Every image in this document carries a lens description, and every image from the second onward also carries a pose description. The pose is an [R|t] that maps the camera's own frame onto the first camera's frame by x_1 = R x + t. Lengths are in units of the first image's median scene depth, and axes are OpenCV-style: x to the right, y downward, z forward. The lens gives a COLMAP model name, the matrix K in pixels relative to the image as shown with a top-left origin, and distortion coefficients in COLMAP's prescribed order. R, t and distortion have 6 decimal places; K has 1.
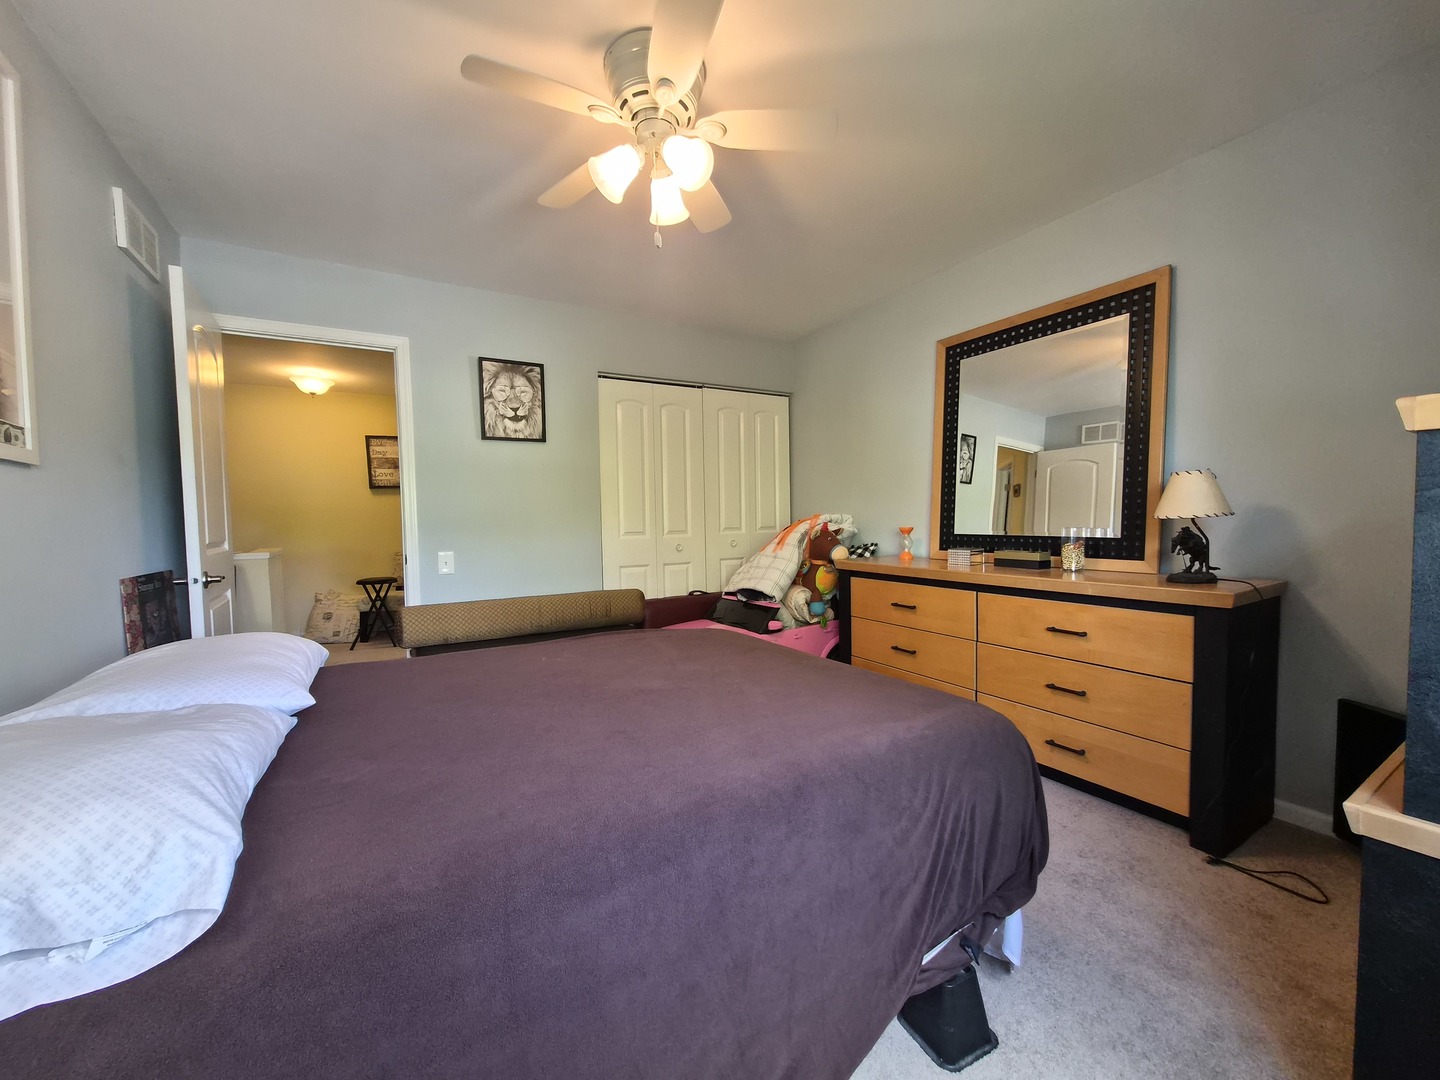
lens RADIAL K [[572.5, 0, 717.3], [0, 572.5, 546.6], [0, 0, 1]] dist [-0.003293, 0.000233]
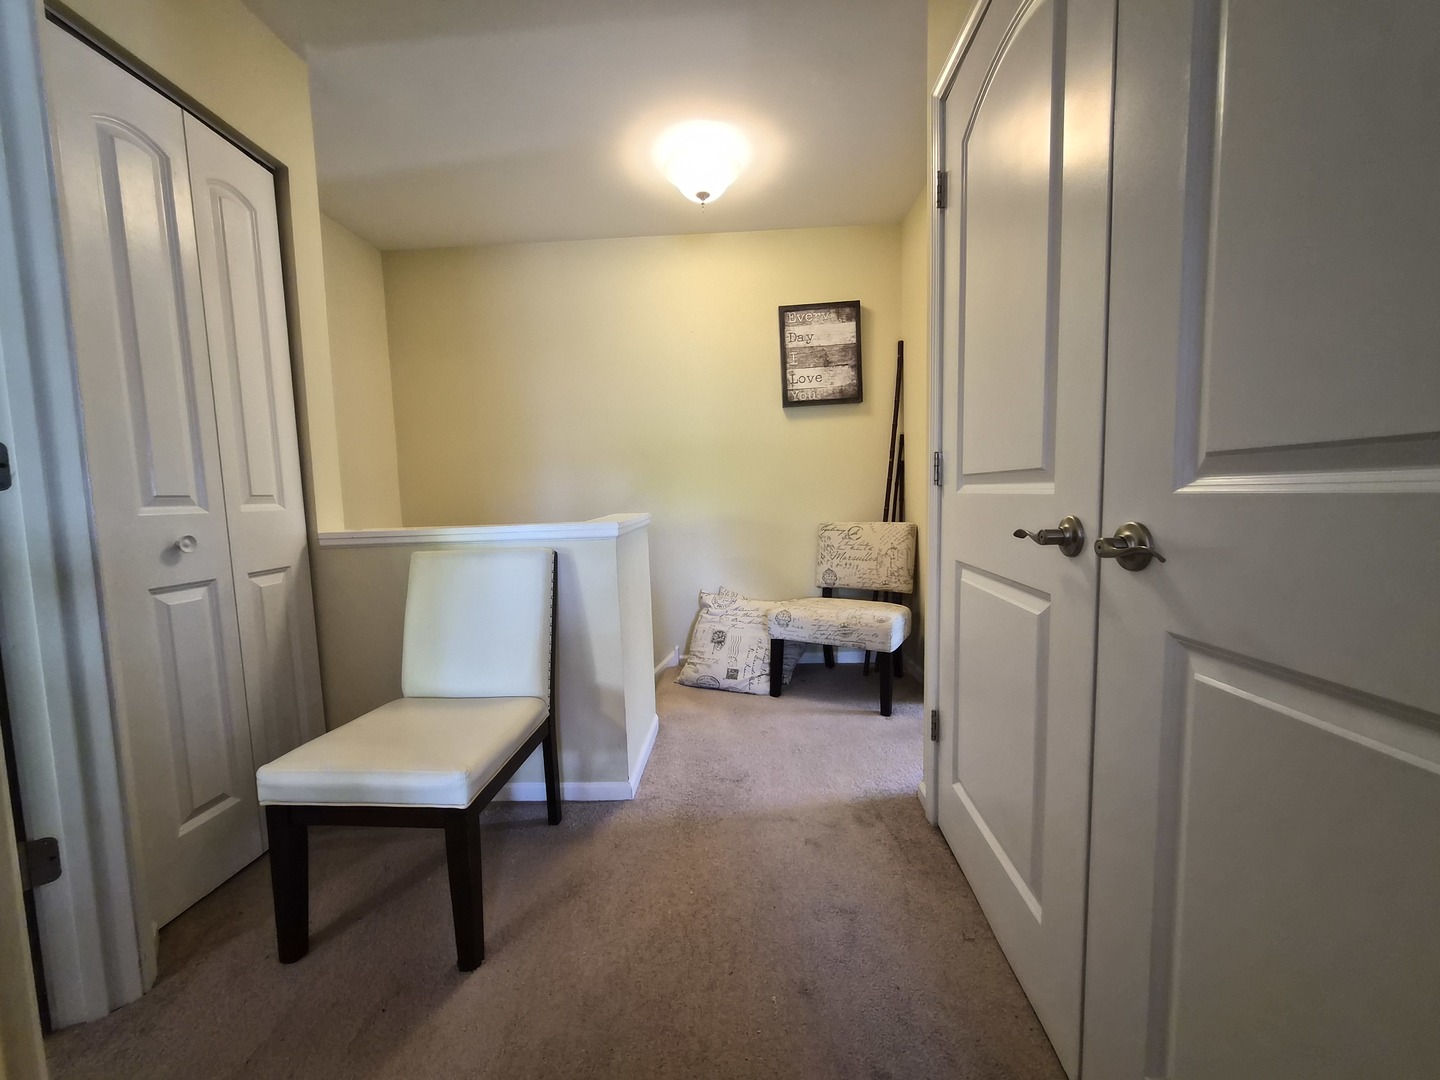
lens RADIAL K [[572.5, 0, 718.7], [0, 572.5, 544.5], [0, 0, 1]] dist [-0.003293, 0.000233]
pose [[0.844413, 0.037845, -0.534355, -0.374480], [-0.011605, 0.998560, 0.052382, 0.002167], [0.535568, -0.038030, 0.843636, 0.516336]]
